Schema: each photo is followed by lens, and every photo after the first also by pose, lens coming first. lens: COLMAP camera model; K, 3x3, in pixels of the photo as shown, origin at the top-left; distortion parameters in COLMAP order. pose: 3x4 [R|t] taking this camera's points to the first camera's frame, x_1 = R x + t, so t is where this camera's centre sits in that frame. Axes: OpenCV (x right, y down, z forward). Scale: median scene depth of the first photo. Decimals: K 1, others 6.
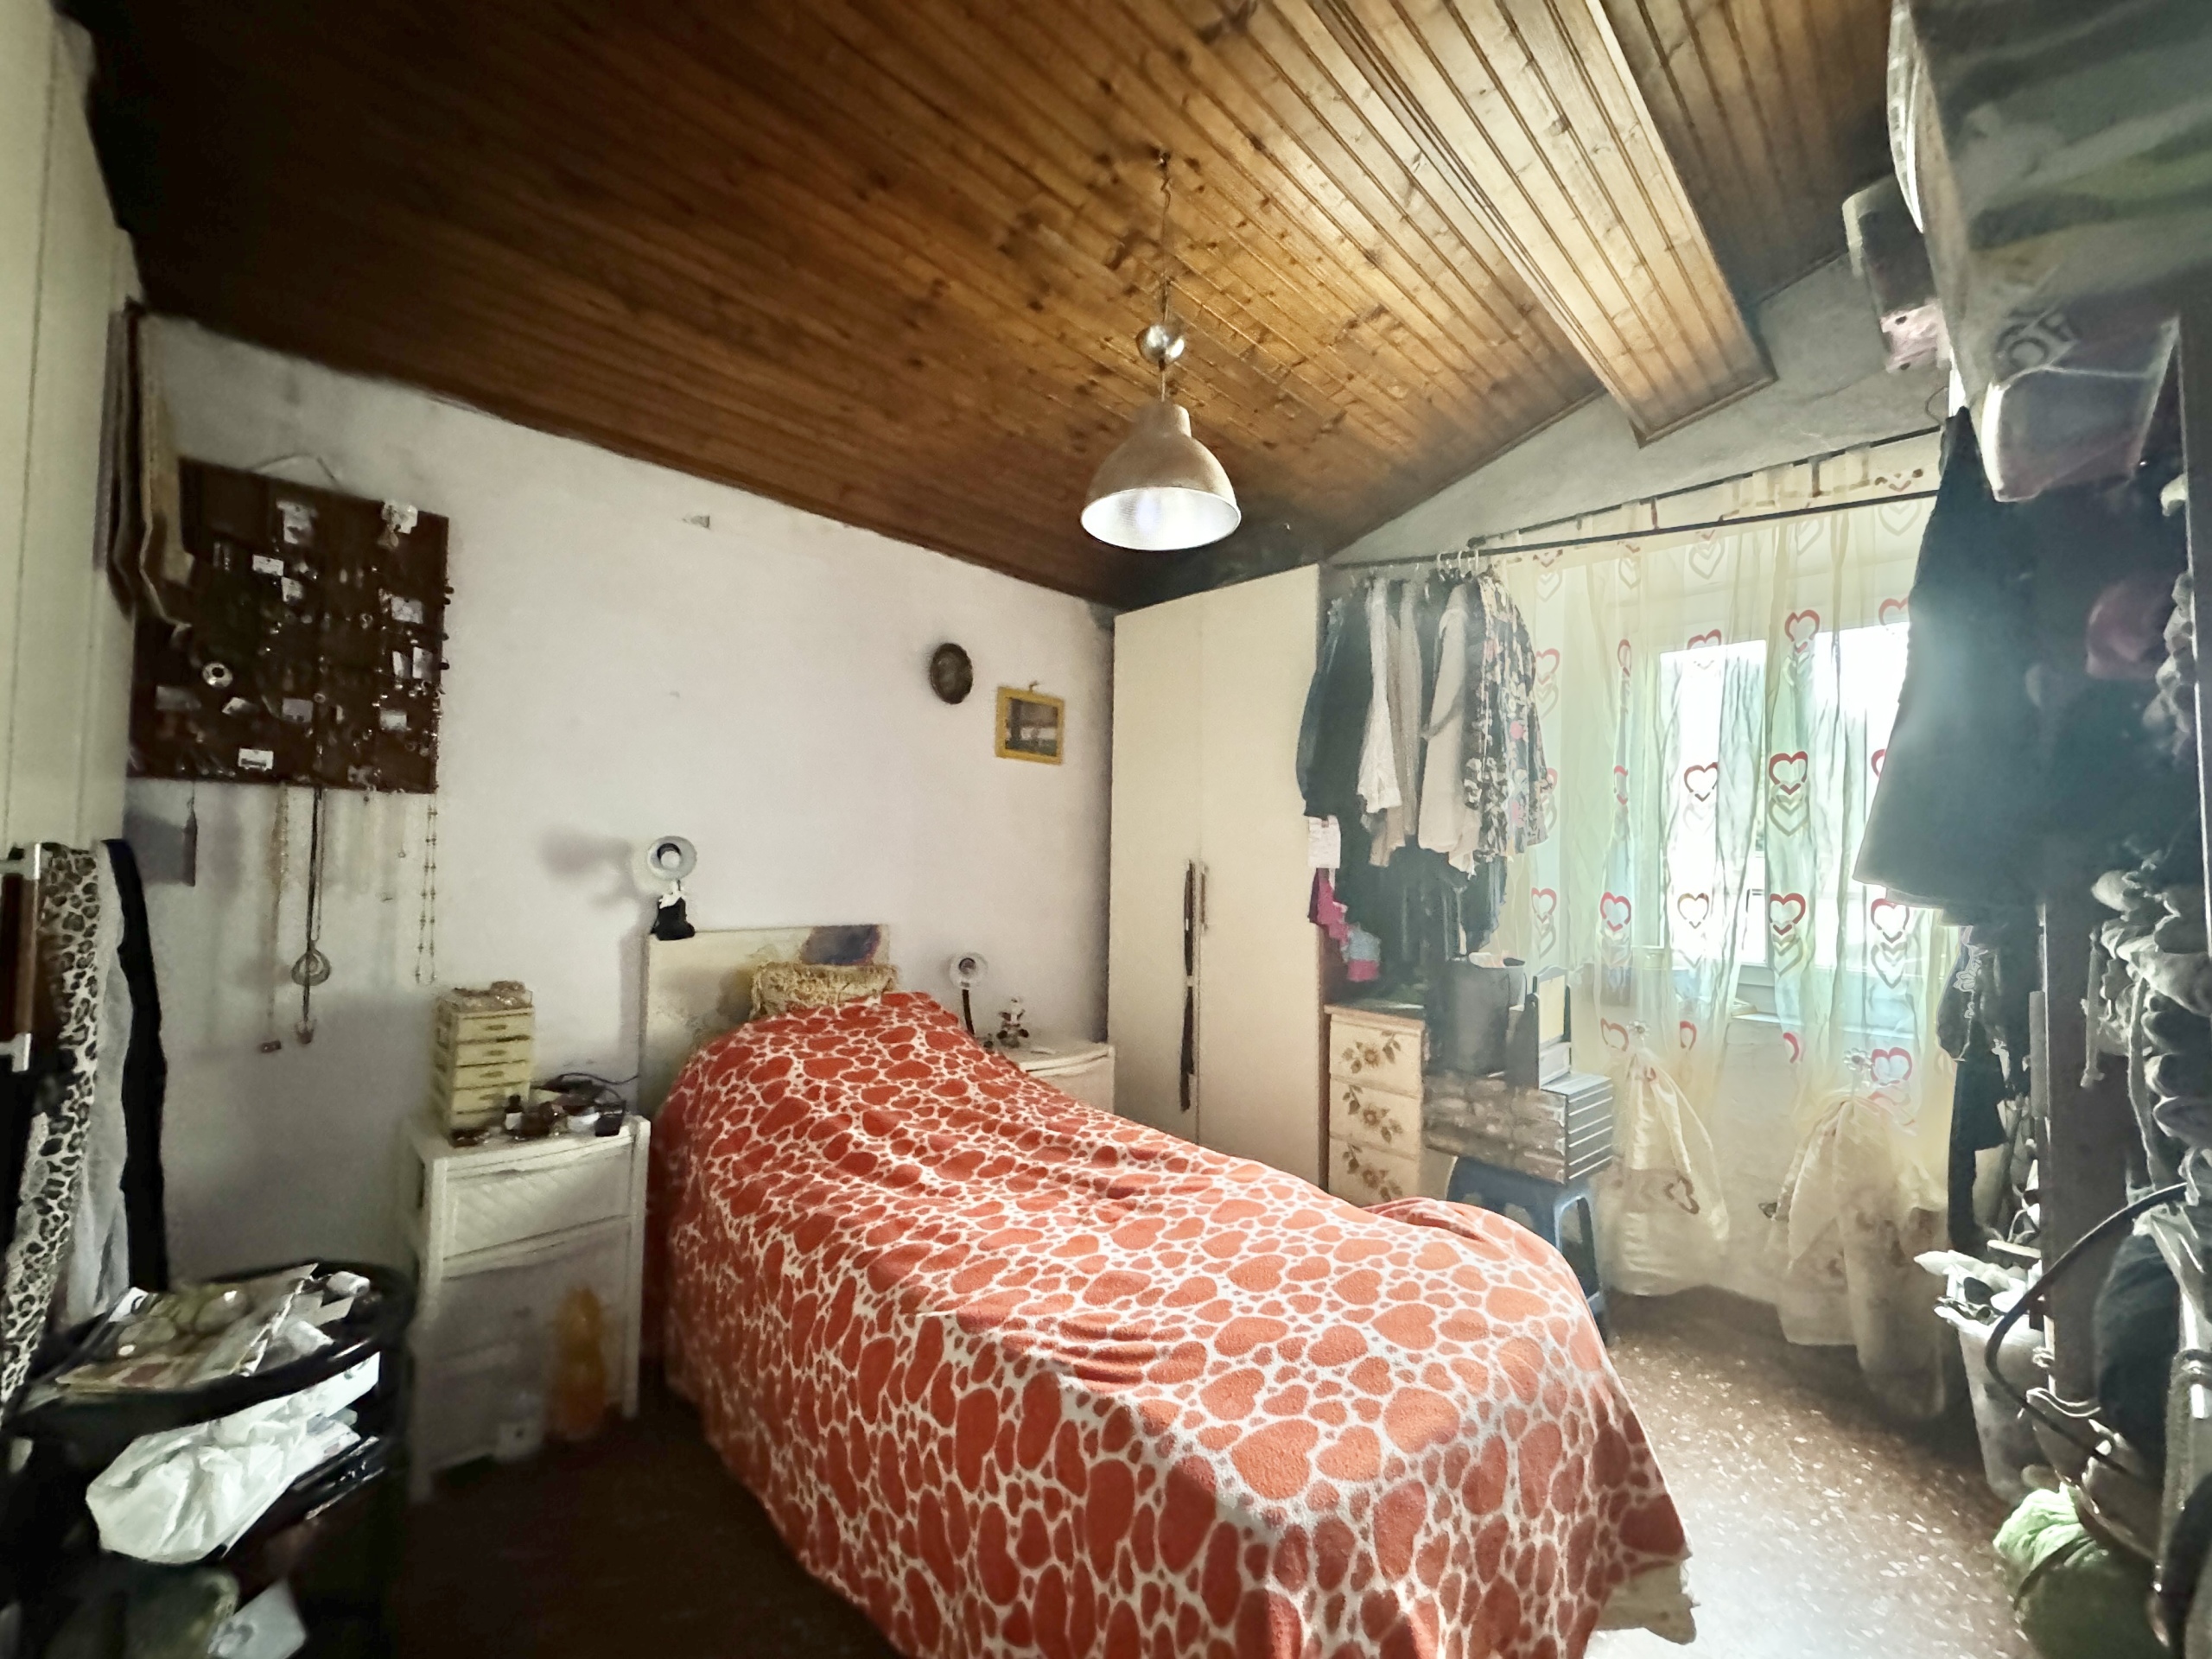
lens RADIAL K [[879.0, 0, 1108.1], [0, 879.0, 819.6], [0, 0, 1]] dist [-0.004390, 0.000858]
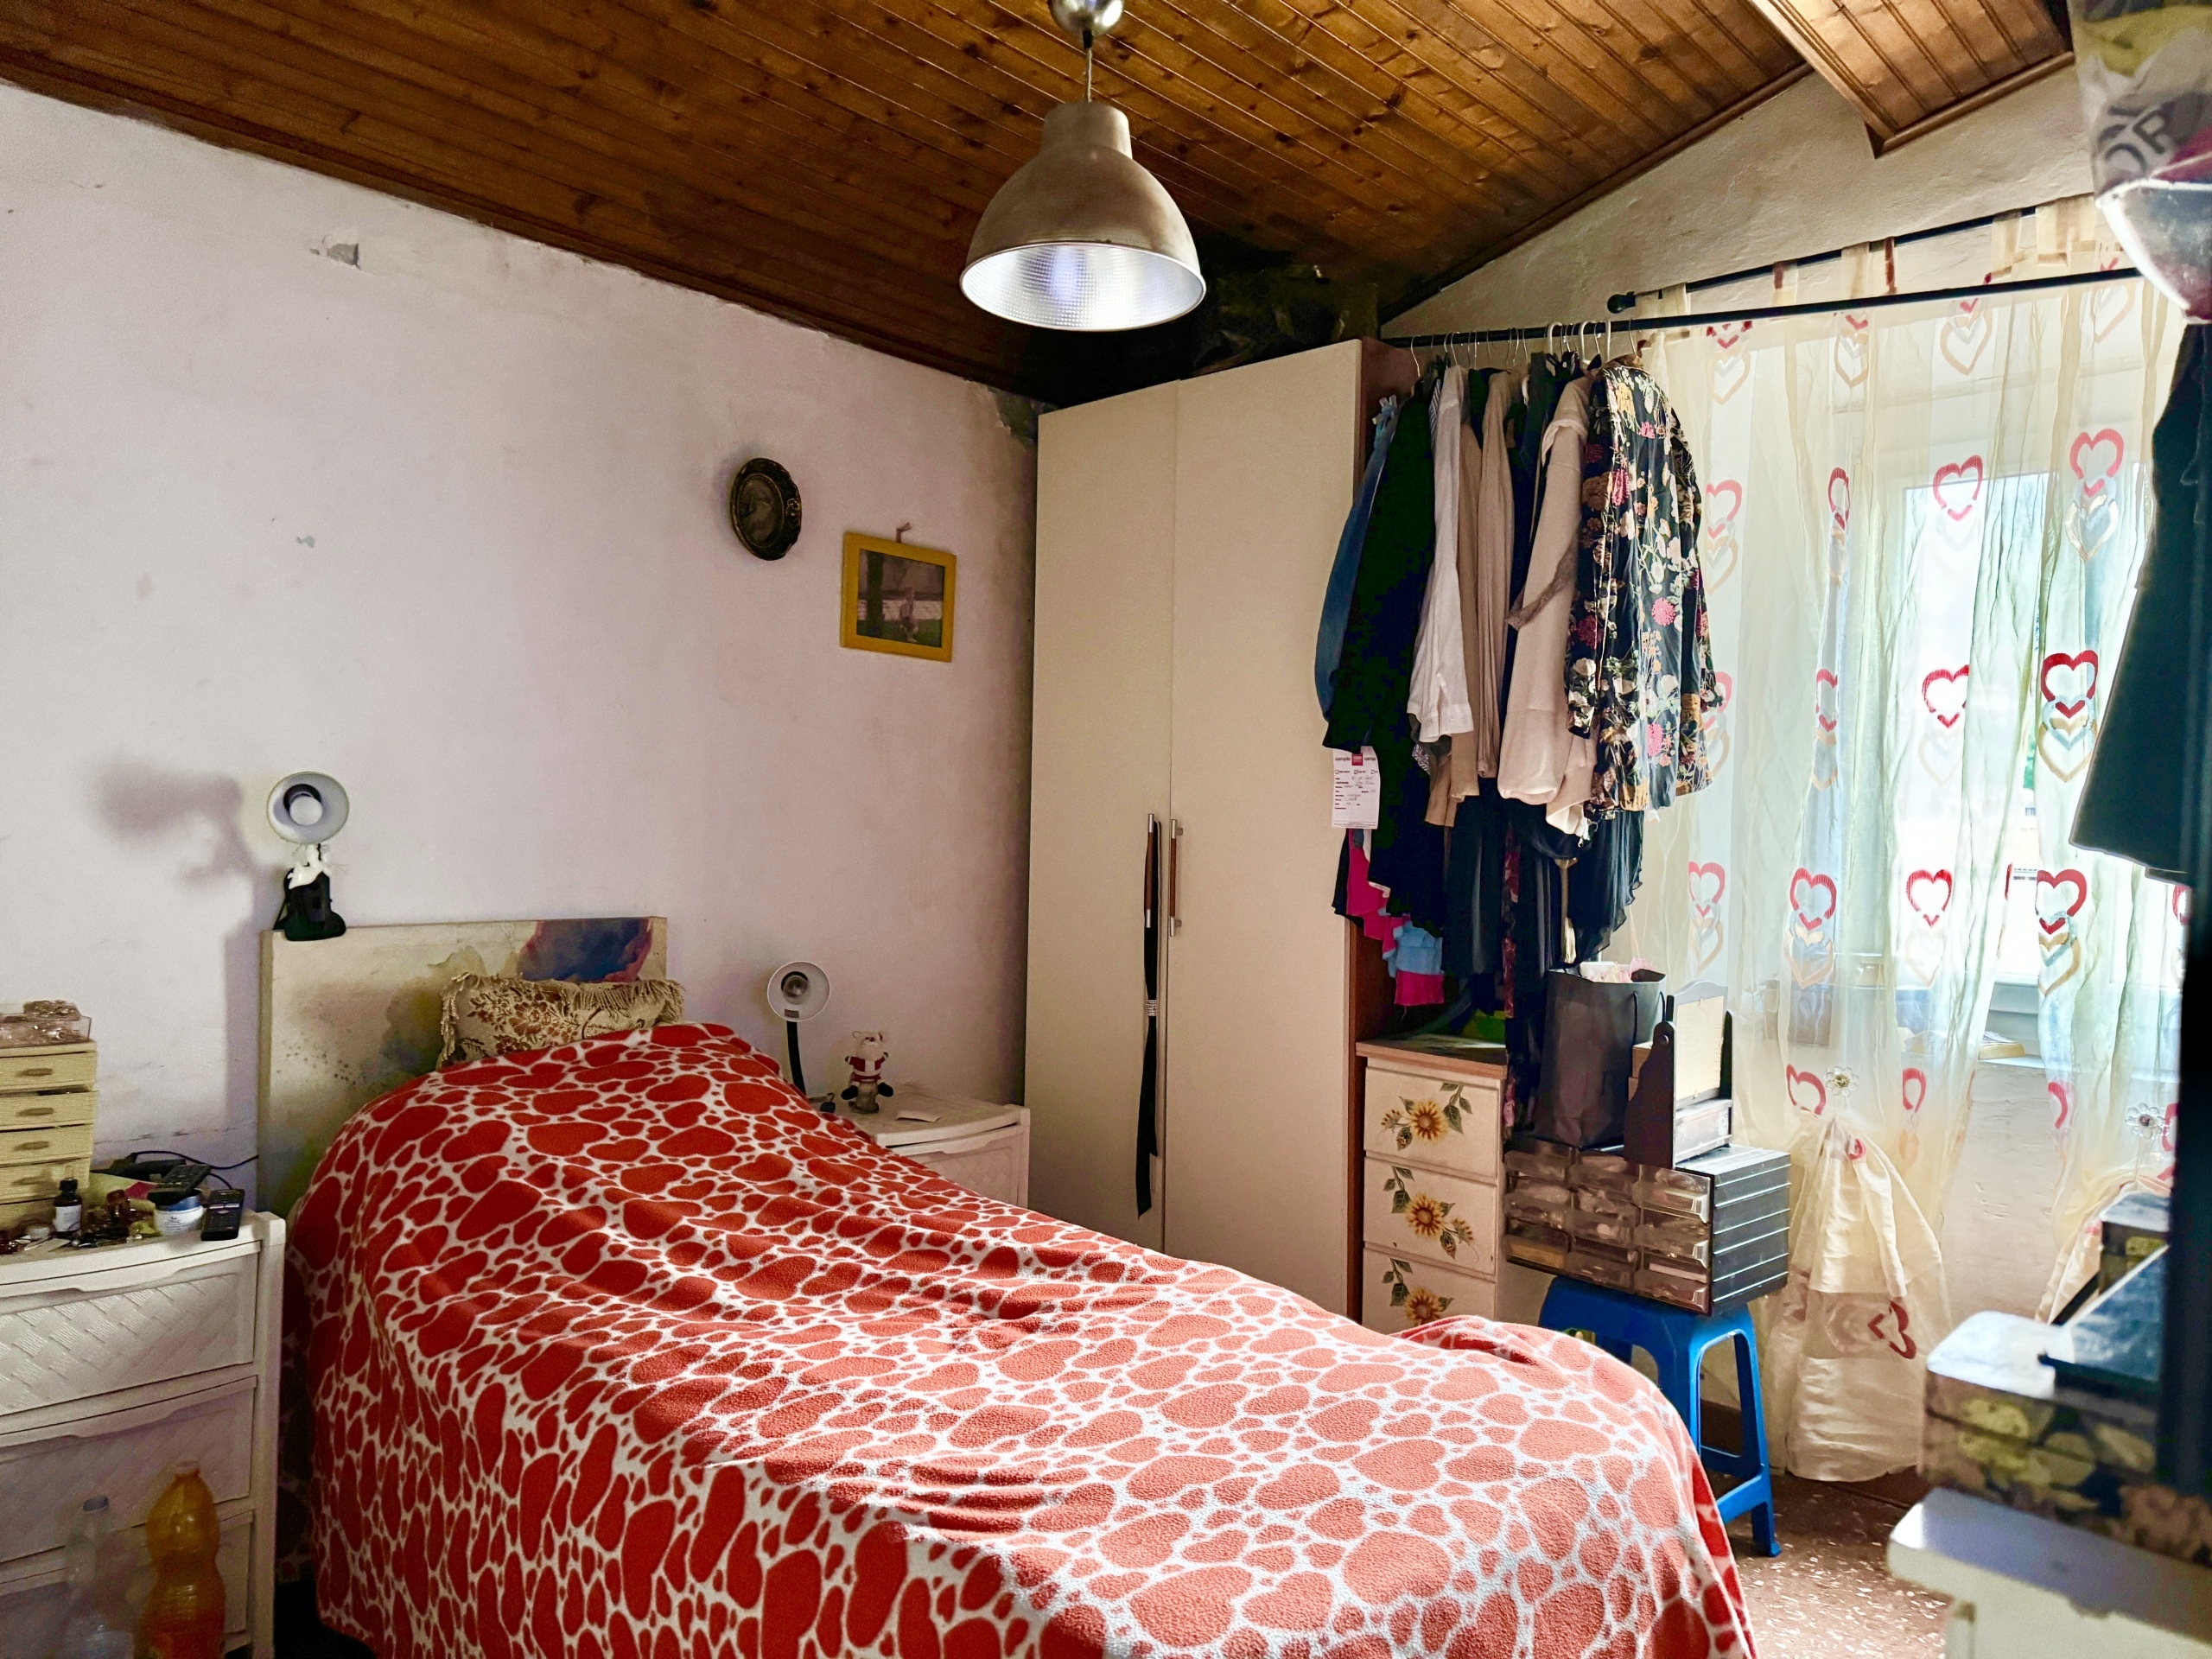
lens RADIAL K [[1566.8, 0, 1127.4], [0, 1566.8, 821.9], [0, 0, 1]] dist [0.049287, -0.062830]
pose [[0.999108, 0.004142, 0.042018, 0.034319], [-0.006075, 0.998924, 0.045978, -0.001034], [-0.041782, -0.046192, 0.998058, -0.136352]]
